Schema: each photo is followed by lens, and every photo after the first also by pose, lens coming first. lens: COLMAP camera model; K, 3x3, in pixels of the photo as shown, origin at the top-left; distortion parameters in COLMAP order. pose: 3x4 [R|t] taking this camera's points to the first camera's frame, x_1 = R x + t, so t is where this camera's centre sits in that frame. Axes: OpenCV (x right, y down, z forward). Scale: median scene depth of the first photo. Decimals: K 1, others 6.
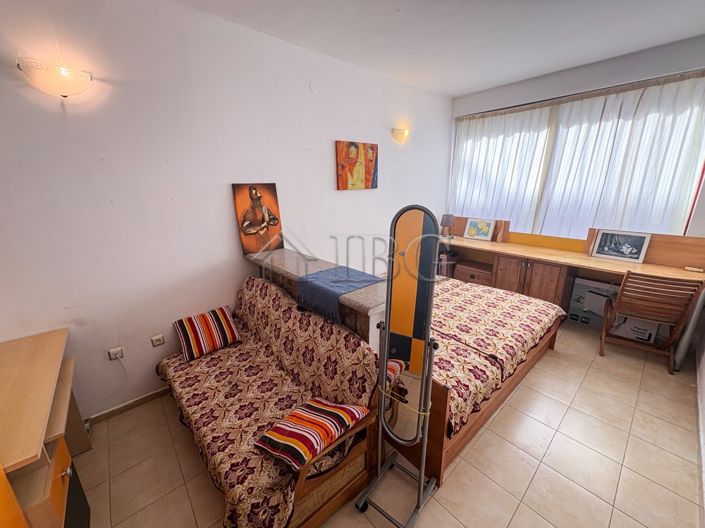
lens RADIAL K [[279.7, 0, 354.7], [0, 279.7, 264.5], [0, 0, 1]] dist [-0.001094, 0.000010]
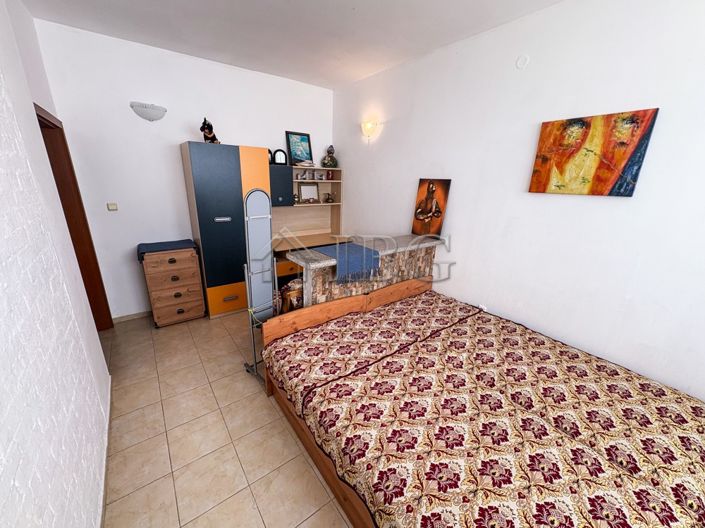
lens RADIAL K [[279.7, 0, 355.0], [0, 279.7, 264.7], [0, 0, 1]] dist [-0.001094, 0.000010]
pose [[-0.076634, 0.309418, -0.947833, 0.861069], [-0.302030, 0.898760, 0.317818, -0.227294], [0.950213, 0.310629, 0.024578, 0.726827]]
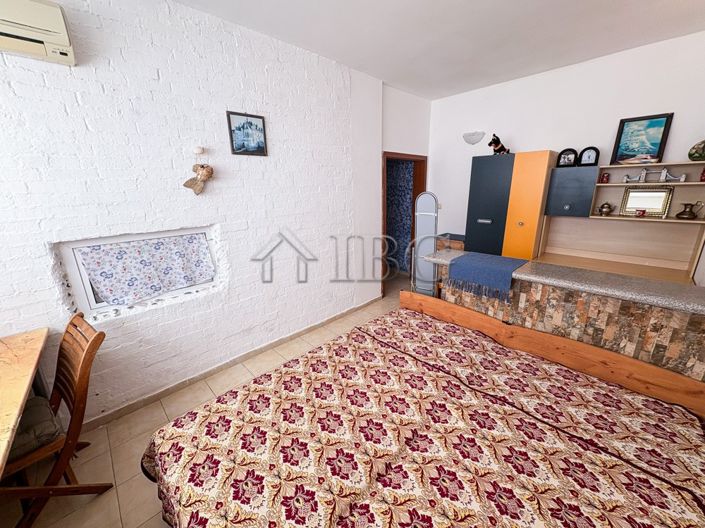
lens RADIAL K [[279.7, 0, 351.3], [0, 279.7, 264.6], [0, 0, 1]] dist [-0.001094, 0.000010]
pose [[-0.998689, 0.042036, -0.029200, 0.399142], [0.020456, 0.850775, 0.525131, -0.396814], [0.046917, 0.523846, -0.850520, 1.394093]]
